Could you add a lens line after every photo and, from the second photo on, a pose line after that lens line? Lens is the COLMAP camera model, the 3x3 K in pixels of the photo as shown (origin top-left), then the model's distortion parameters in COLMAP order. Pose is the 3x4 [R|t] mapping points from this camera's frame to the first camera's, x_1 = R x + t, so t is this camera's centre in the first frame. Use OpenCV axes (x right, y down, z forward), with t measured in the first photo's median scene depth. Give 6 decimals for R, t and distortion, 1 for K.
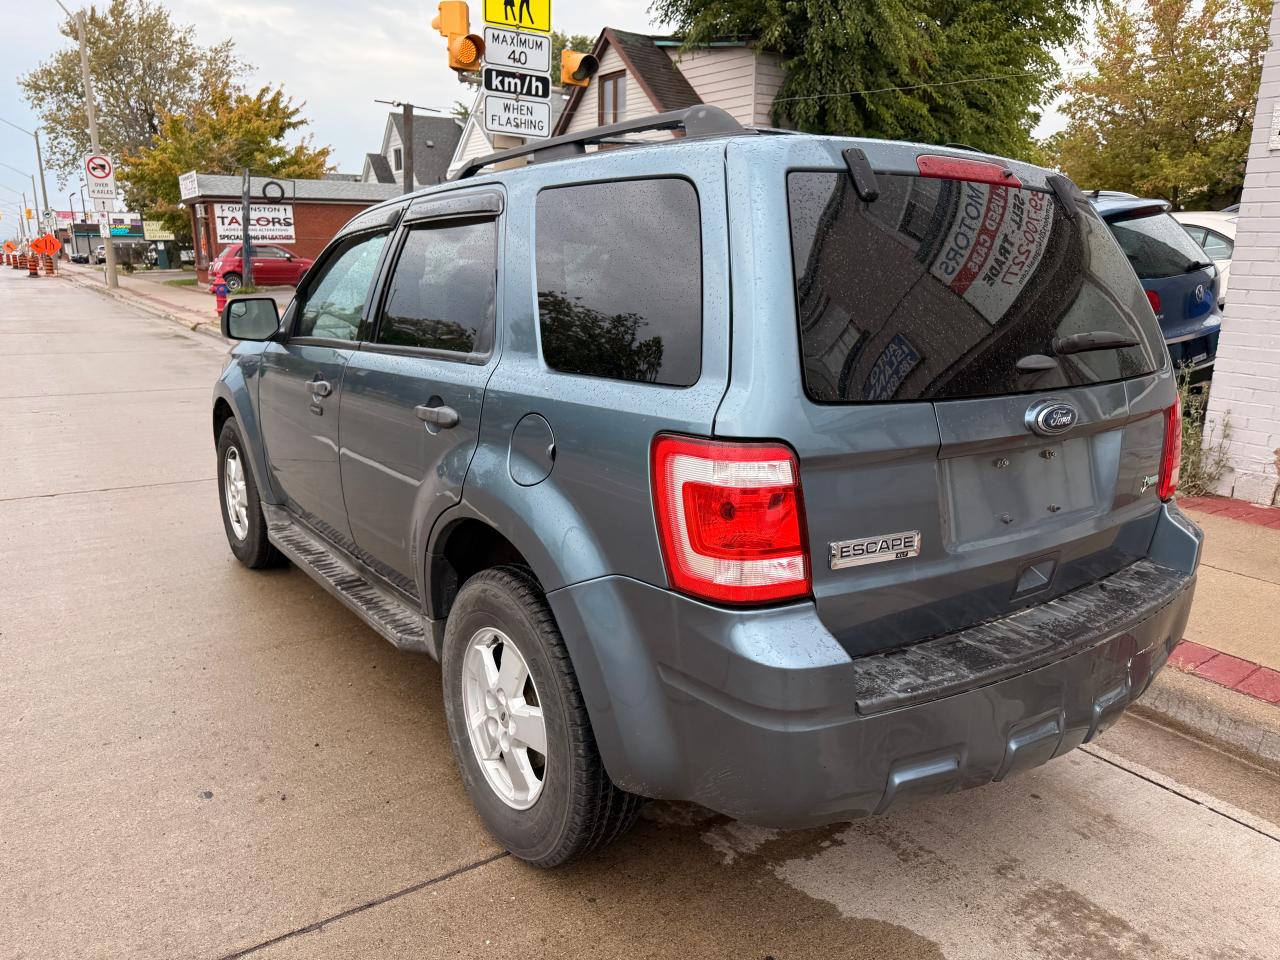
lens RADIAL K [[933.4, 0, 633.0], [0, 933.4, 484.0], [0, 0, 1]] dist [0.024813, -0.027804]
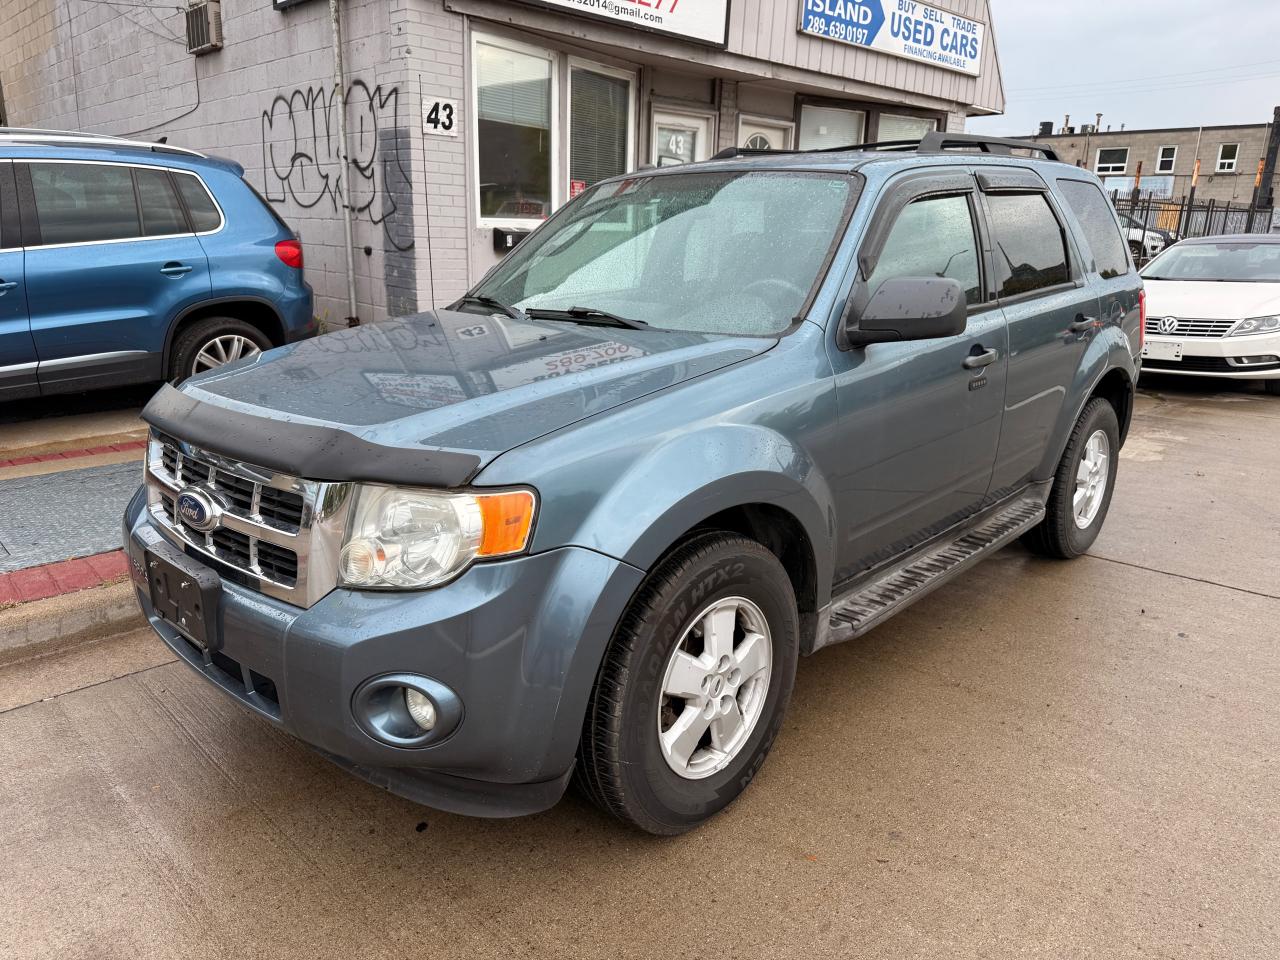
lens RADIAL K [[933.4, 0, 640.1], [0, 933.4, 485.0], [0, 0, 1]] dist [0.024813, -0.027804]
pose [[-0.202309, -0.274214, 0.940148, -1.207750], [0.219900, 0.922765, 0.316464, -0.365795], [-0.954314, 0.270762, -0.126384, 1.502761]]
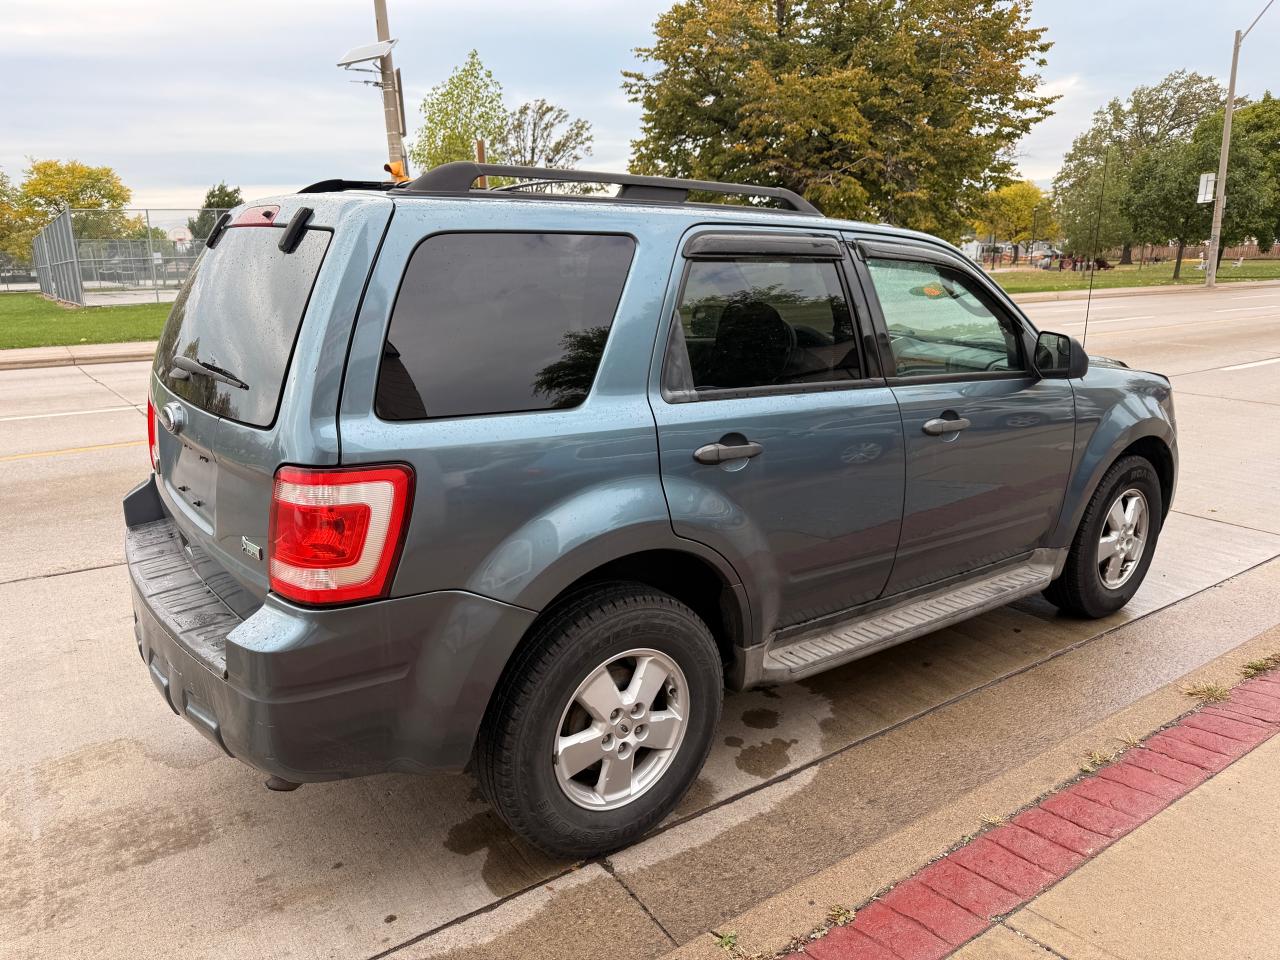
lens RADIAL K [[933.4, 0, 640.2], [0, 933.4, 474.3], [0, 0, 1]] dist [0.024813, -0.027804]
pose [[-0.003083, 0.221620, -0.975128, 1.052975], [-0.229212, 0.949014, 0.216410, -0.258250], [0.973372, 0.224179, 0.047872, 0.976265]]
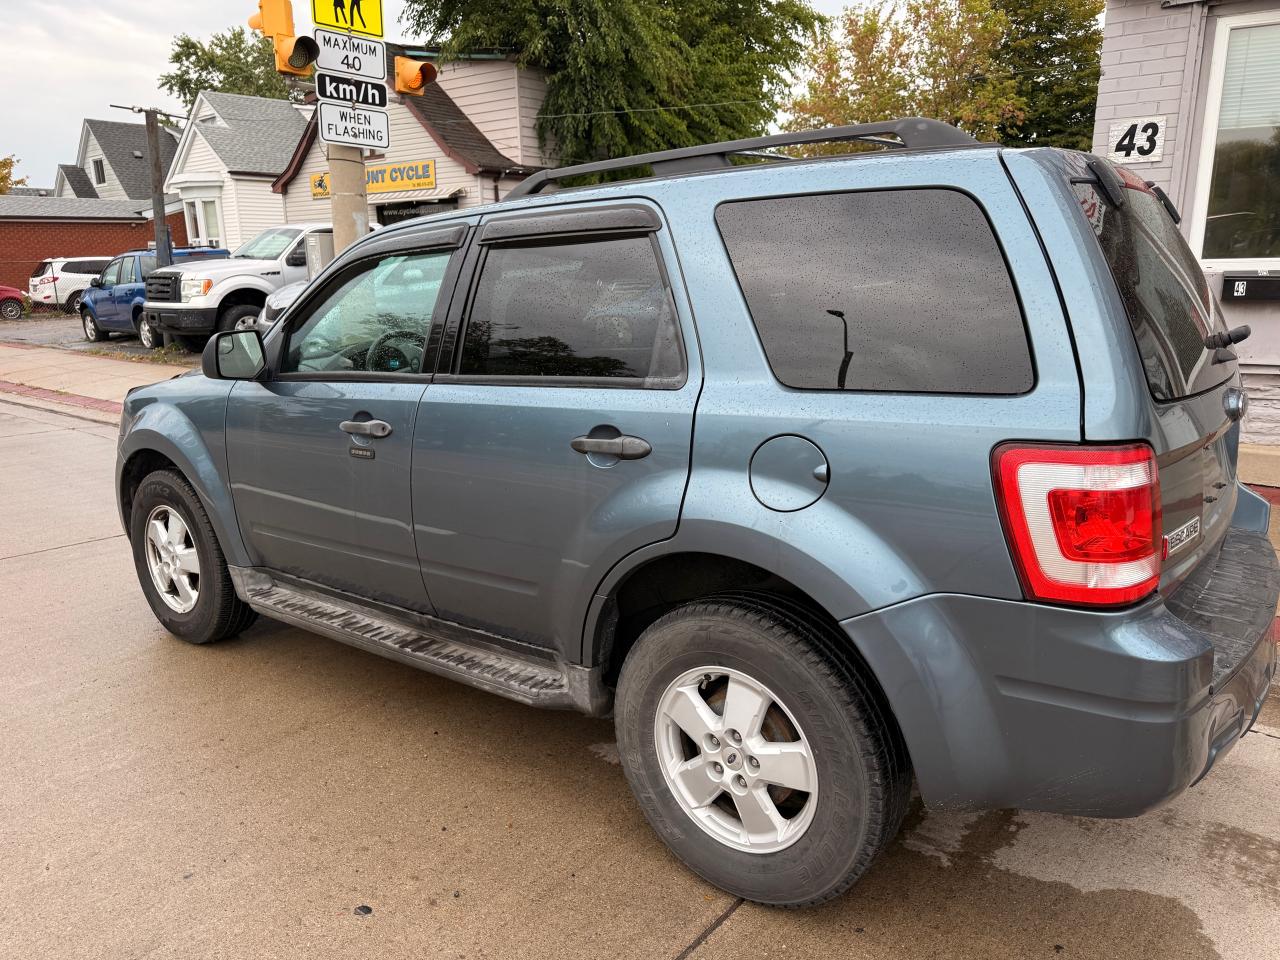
lens RADIAL K [[933.4, 0, 640.0], [0, 933.4, 483.3], [0, 0, 1]] dist [0.024813, -0.027804]
pose [[0.957398, -0.089800, 0.274455, -0.338401], [0.093381, 0.995630, 0.000016, -0.027090], [-0.273257, 0.025613, 0.961600, 0.080004]]
